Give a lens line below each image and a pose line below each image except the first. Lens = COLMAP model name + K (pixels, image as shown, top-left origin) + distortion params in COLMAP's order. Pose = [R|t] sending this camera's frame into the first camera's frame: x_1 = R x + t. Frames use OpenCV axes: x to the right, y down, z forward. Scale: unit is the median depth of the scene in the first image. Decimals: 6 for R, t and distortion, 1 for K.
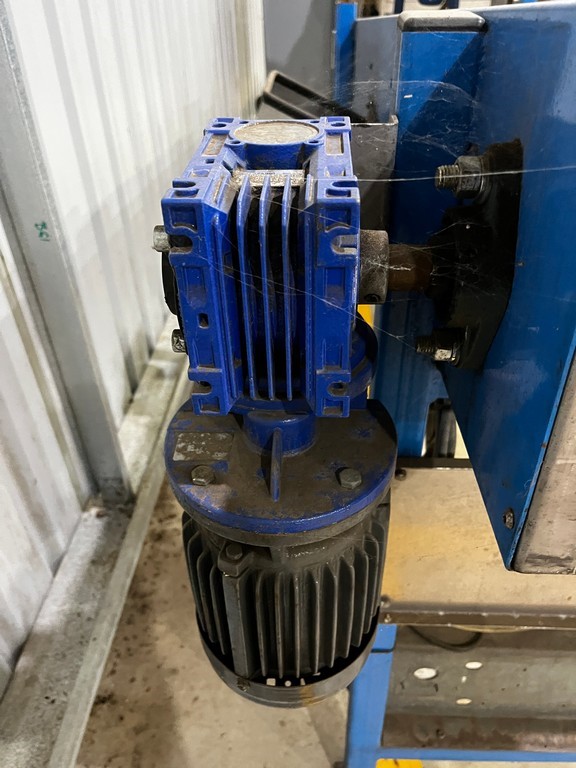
lens RADIAL K [[580.3, 0, 297.6], [0, 580.3, 383.5], [0, 0, 1]] dist [0.065059, -0.089606]
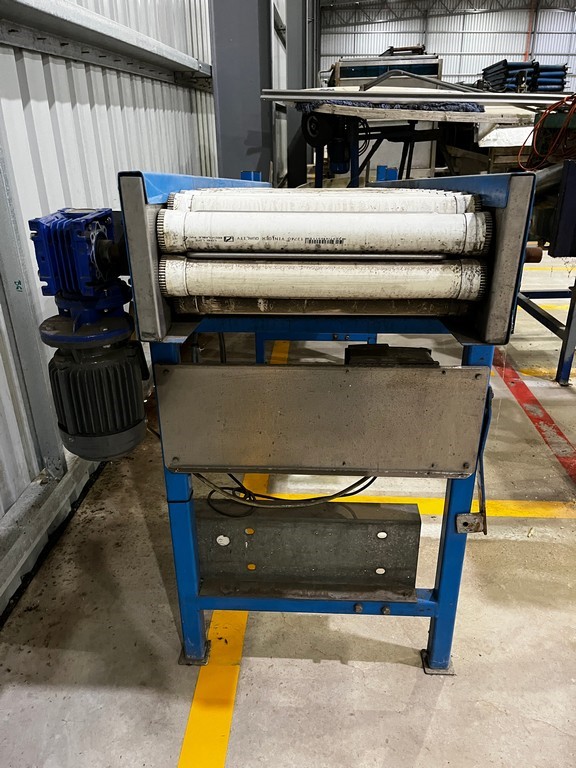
lens RADIAL K [[581.6, 0, 289.0], [0, 581.6, 387.2], [0, 0, 1]] dist [0.058340, -0.088410]
pose [[0.999904, 0.010292, -0.009253, 0.389803], [-0.011992, 0.978052, -0.208018, 0.389707], [0.006909, 0.208109, 0.978081, -0.642468]]
